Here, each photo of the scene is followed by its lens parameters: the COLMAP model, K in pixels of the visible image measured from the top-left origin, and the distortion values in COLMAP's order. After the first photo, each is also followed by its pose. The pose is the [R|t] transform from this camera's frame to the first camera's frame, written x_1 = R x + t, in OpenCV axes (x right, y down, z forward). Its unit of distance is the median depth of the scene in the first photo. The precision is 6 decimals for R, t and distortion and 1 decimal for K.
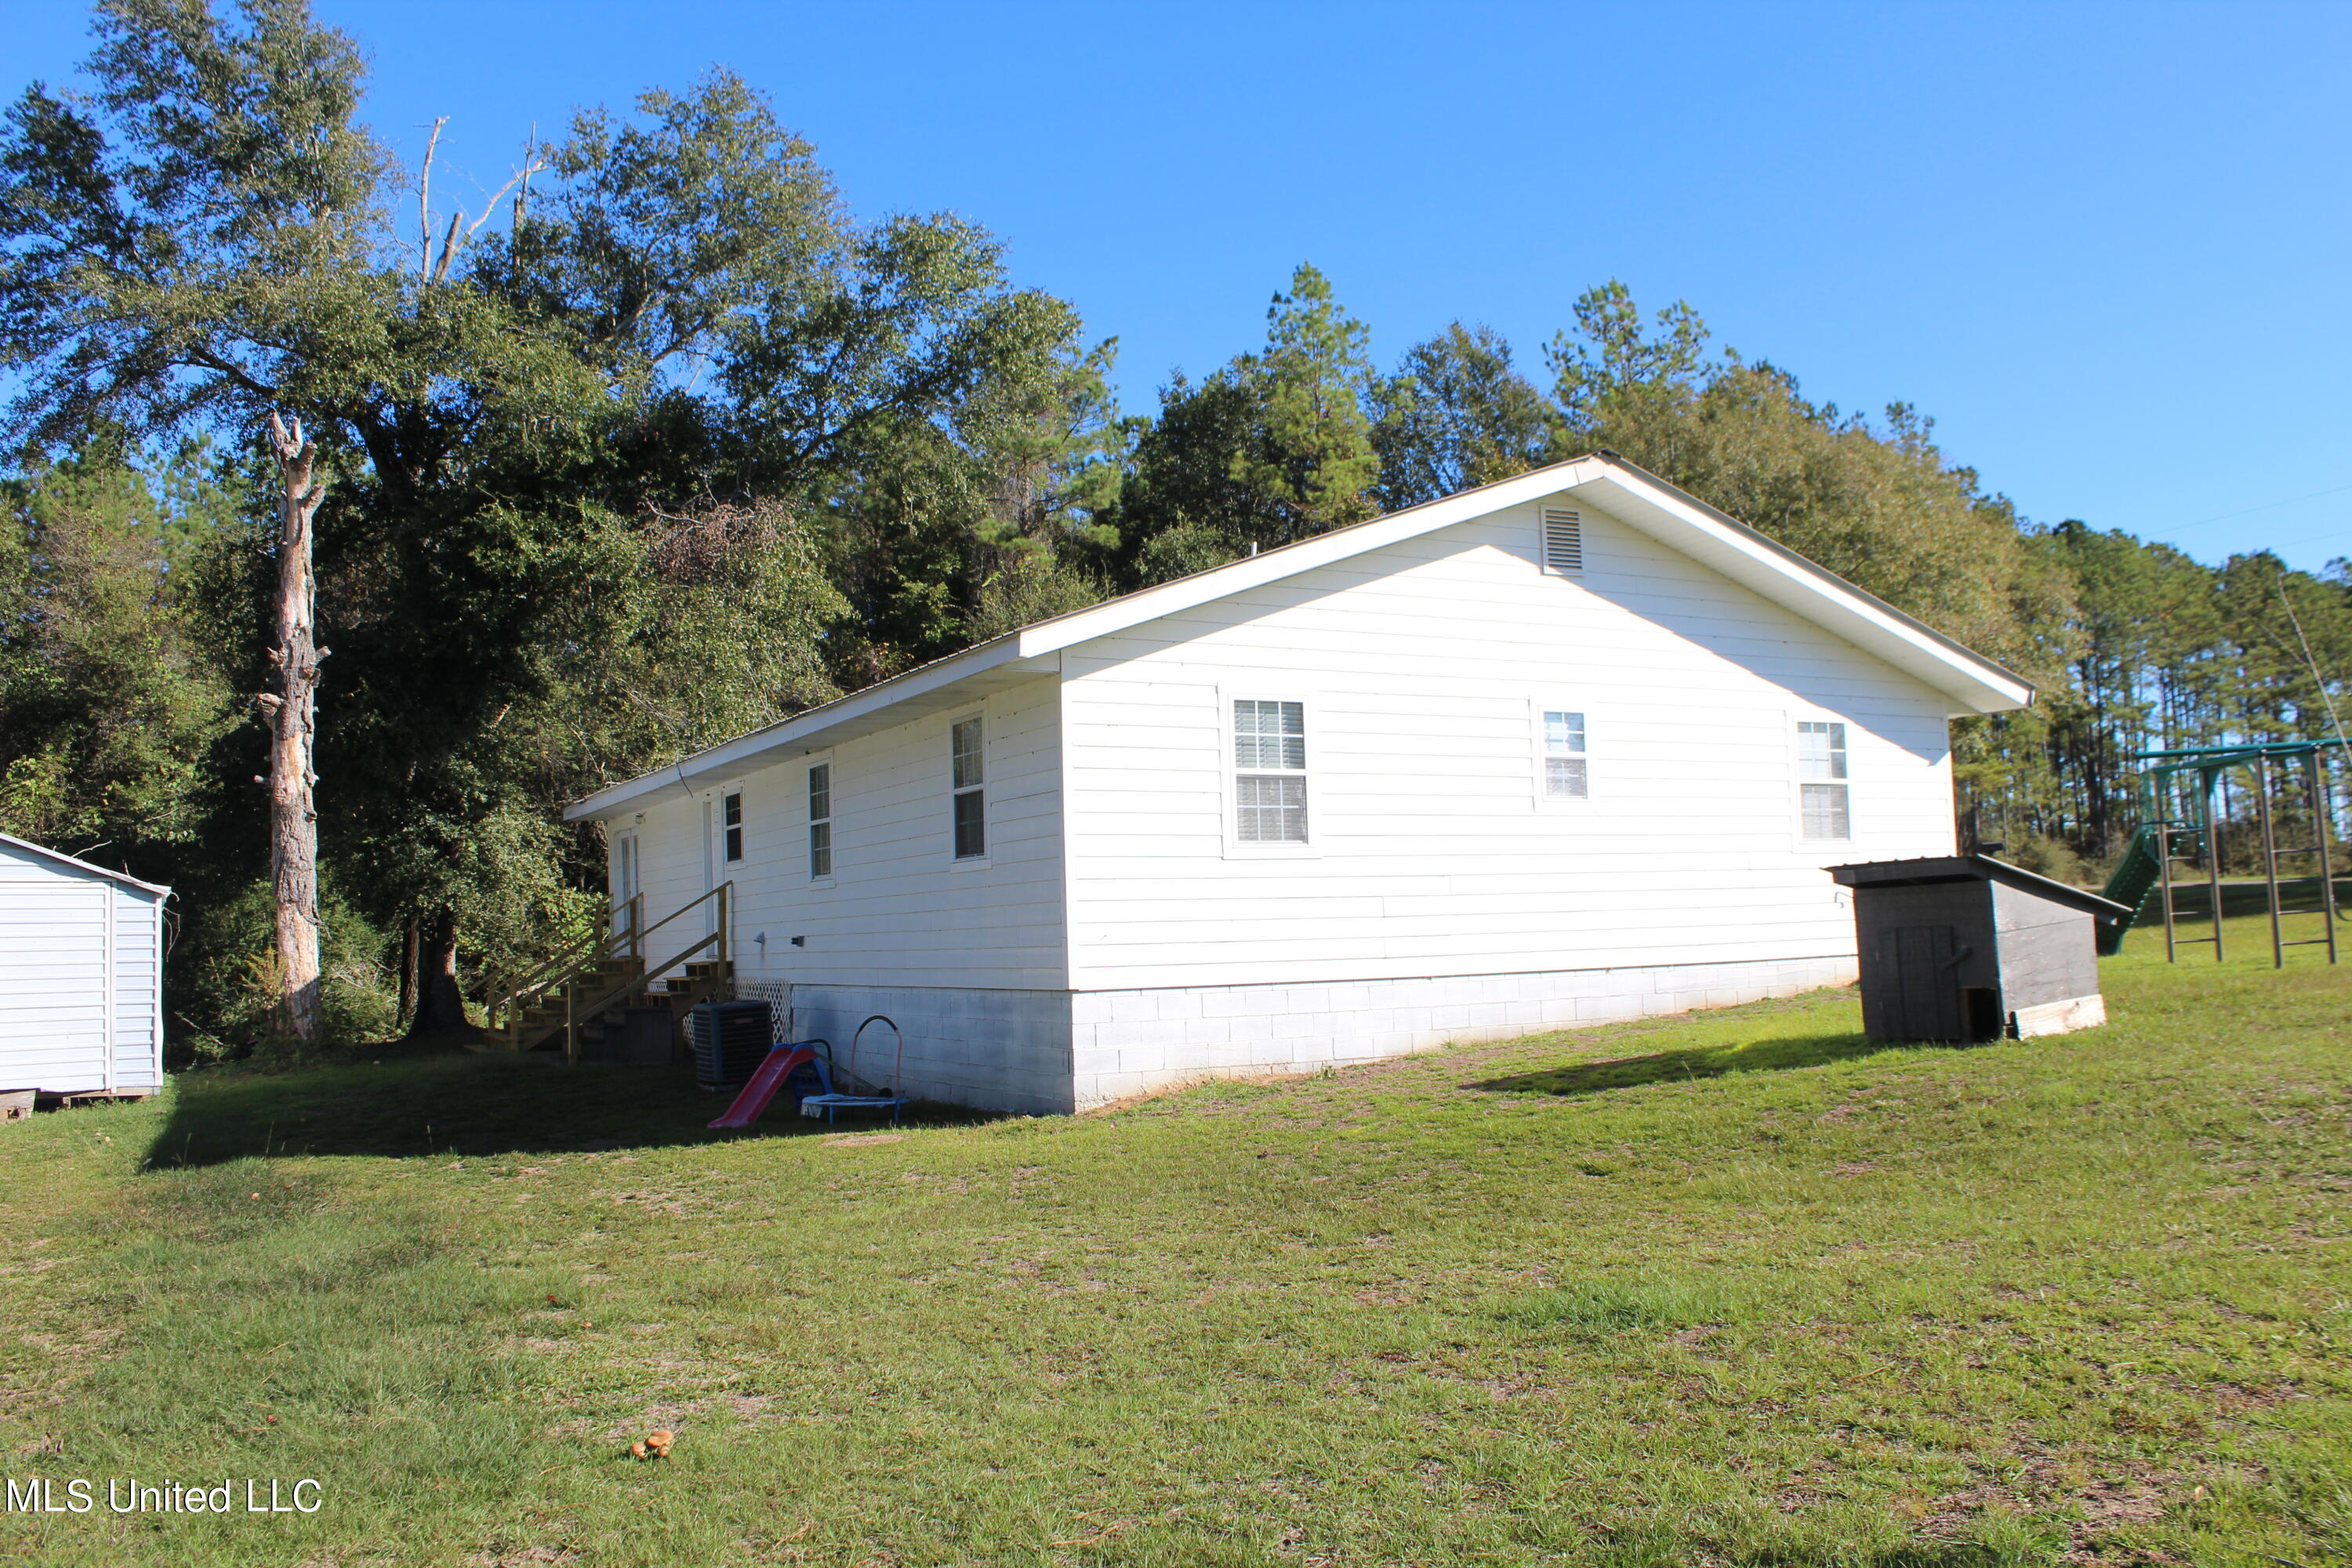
lens RADIAL K [[1943.0, 0, 1176.0], [0, 1943.0, 784.0], [0, 0, 1]] dist [-0.119120, 0.082786]
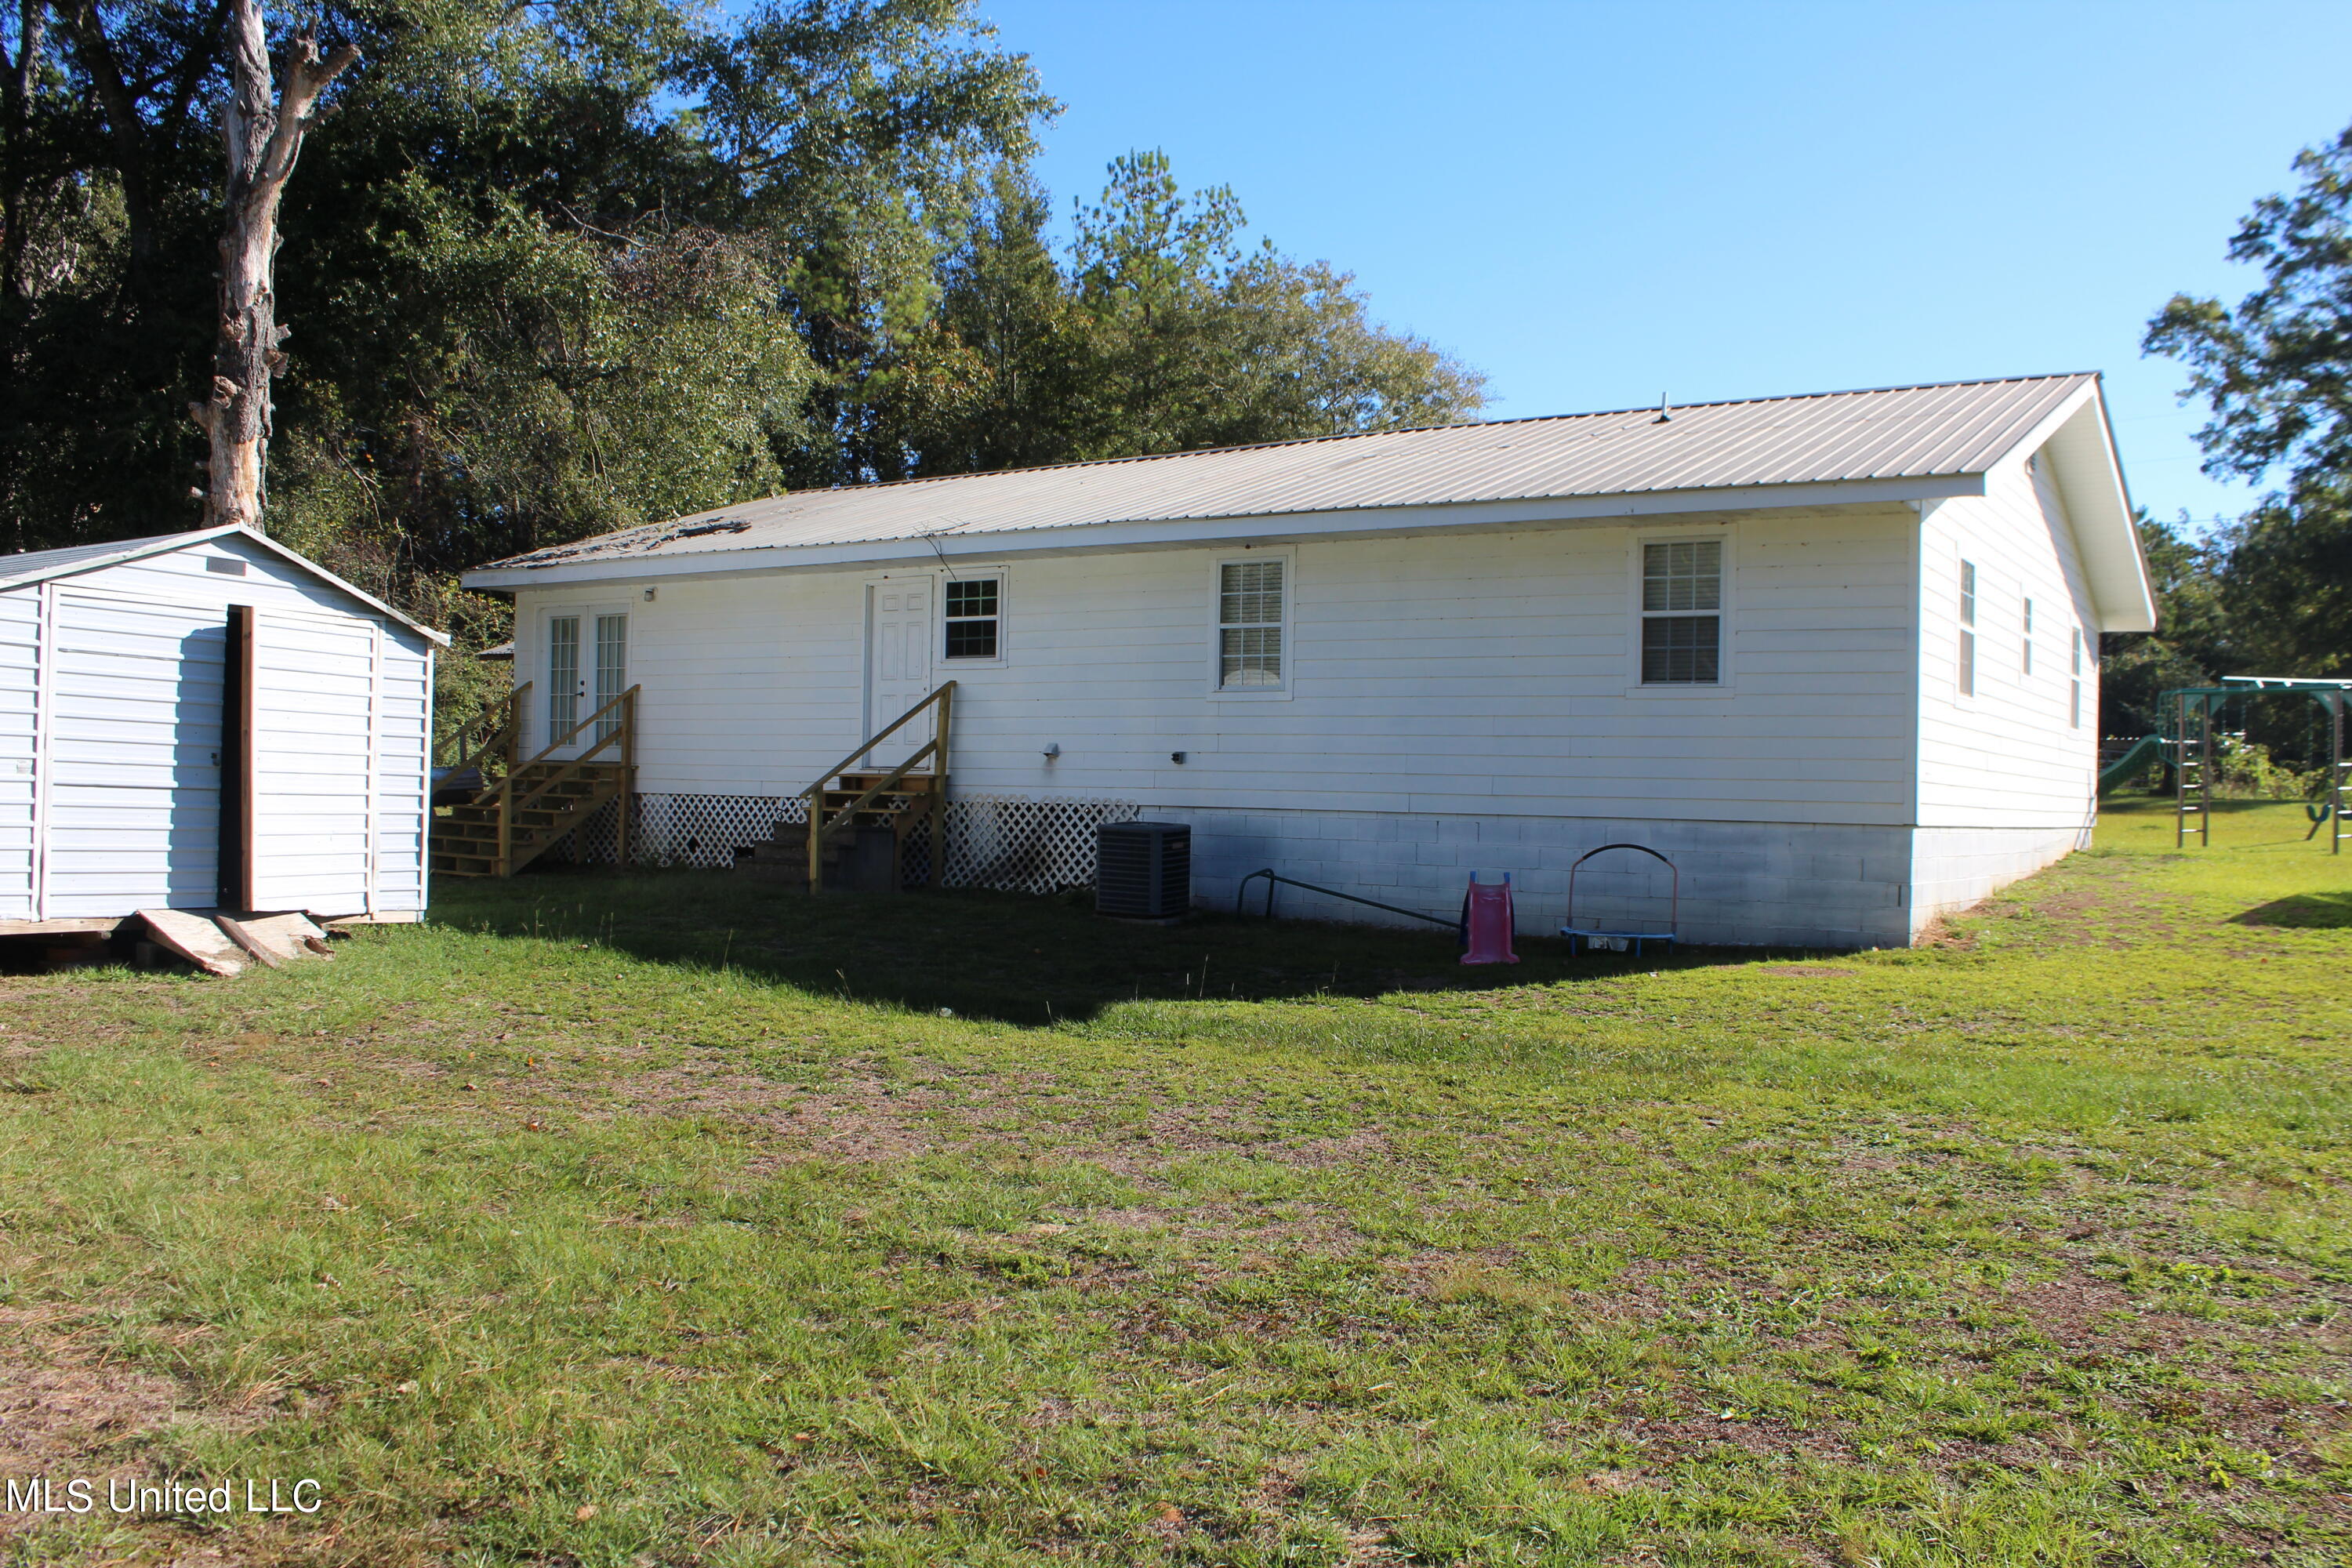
lens RADIAL K [[1943.0, 0, 1176.0], [0, 1943.0, 784.0], [0, 0, 1]] dist [-0.119120, 0.082786]
pose [[0.877087, 0.053970, 0.477289, -0.491834], [-0.087628, 0.994971, 0.048521, 0.040231], [-0.472270, -0.084381, 0.877406, 0.178142]]
